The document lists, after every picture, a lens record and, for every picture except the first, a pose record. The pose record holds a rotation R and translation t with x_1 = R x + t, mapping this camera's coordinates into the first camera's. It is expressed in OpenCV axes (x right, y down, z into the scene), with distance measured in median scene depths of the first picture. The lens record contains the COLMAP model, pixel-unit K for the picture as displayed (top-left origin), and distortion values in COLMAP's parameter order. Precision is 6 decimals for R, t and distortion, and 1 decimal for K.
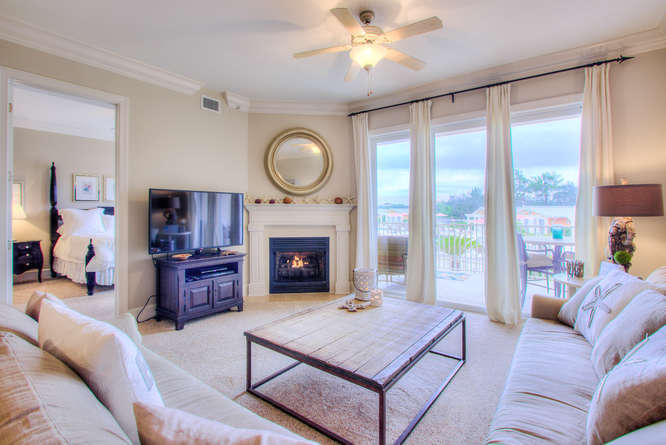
lens RADIAL K [[312.7, 0, 334.7], [0, 312.7, 207.9], [0, 0, 1]] dist [-0.019964, 0.002147]
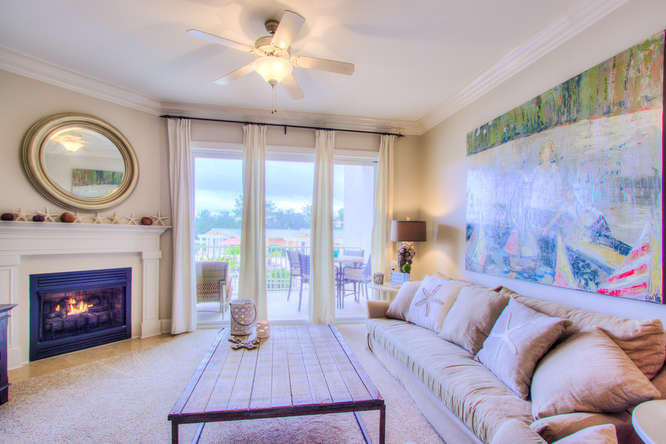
lens RADIAL K [[312.7, 0, 321.6], [0, 312.7, 236.1], [0, 0, 1]] dist [-0.019964, 0.002147]
pose [[0.684480, 0.004017, 0.729021, -0.263320], [-0.022438, 0.999627, 0.015558, -0.006879], [-0.728687, -0.027007, 0.684315, 0.140539]]
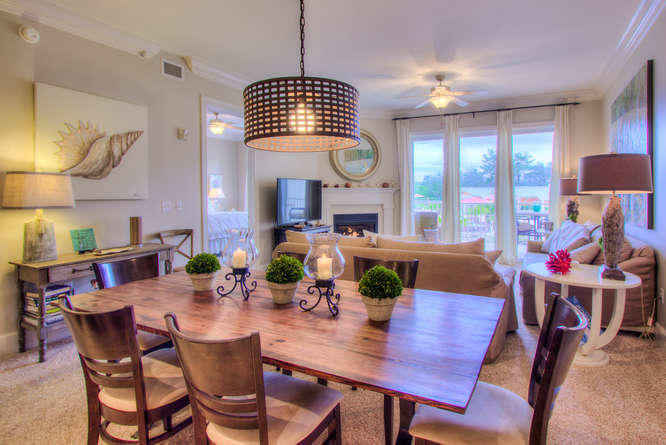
lens RADIAL K [[372.4, 0, 355.4], [0, 372.4, 198.2], [0, 0, 1]] dist [-0.000402, -0.000141]
pose [[0.981471, -0.008969, 0.191402, -0.416796], [0.003921, 0.999635, 0.026734, -0.010827], [-0.191572, -0.025488, 0.981148, -0.507954]]
